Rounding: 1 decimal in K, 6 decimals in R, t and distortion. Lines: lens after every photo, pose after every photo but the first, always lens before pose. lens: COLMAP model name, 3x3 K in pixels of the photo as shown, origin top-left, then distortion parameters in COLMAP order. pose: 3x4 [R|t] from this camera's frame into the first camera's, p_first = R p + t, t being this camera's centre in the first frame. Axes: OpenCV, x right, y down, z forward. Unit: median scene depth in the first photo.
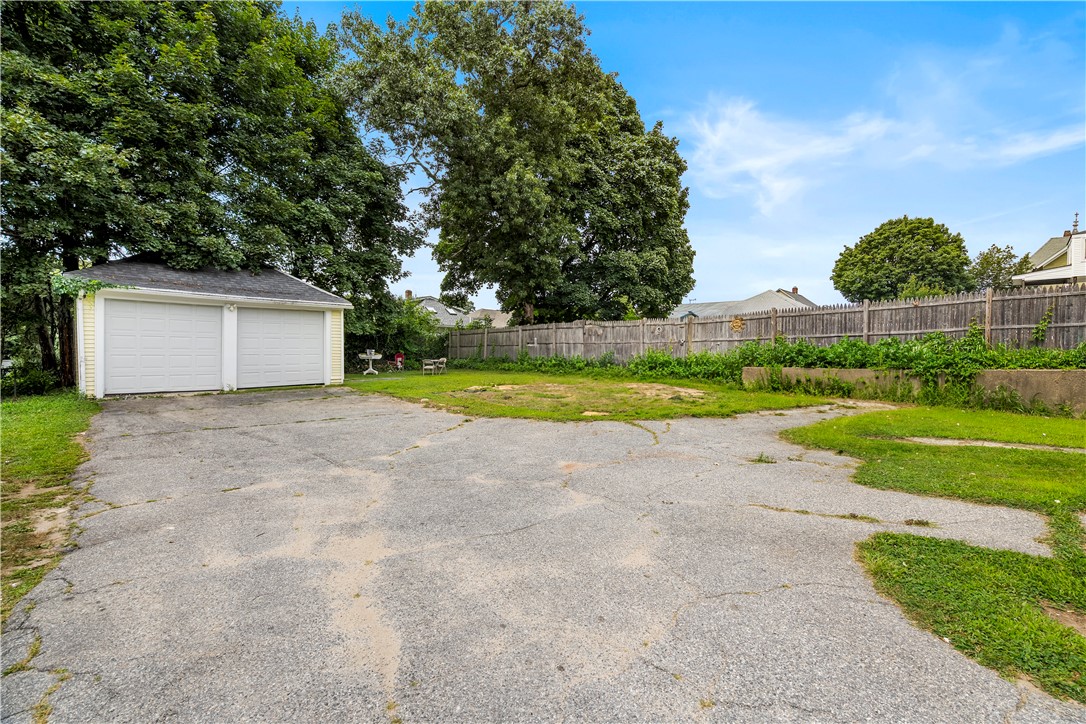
lens RADIAL K [[480.7, 0, 547.4], [0, 480.7, 359.2], [0, 0, 1]] dist [0.019524, 0.000437]
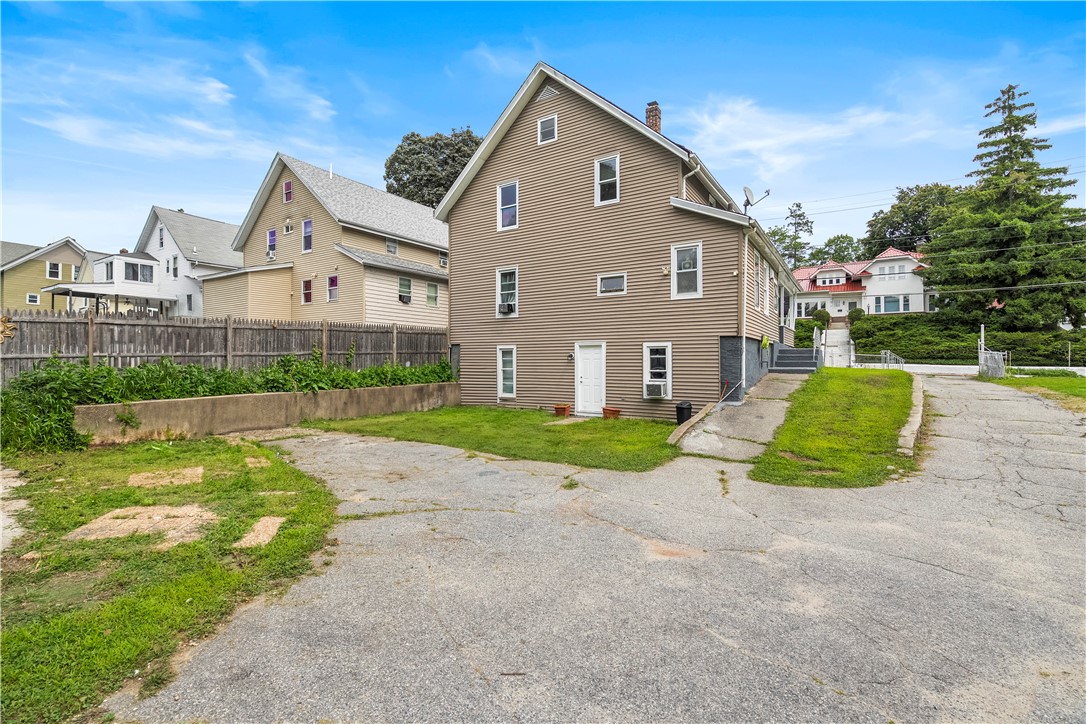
lens RADIAL K [[480.7, 0, 543.6], [0, 480.7, 361.9], [0, 0, 1]] dist [0.019524, 0.000437]
pose [[-0.173351, -0.002438, 0.984857, -0.856317], [0.011828, 0.999920, 0.004558, -0.104291], [-0.984789, 0.012439, -0.173308, 1.717734]]
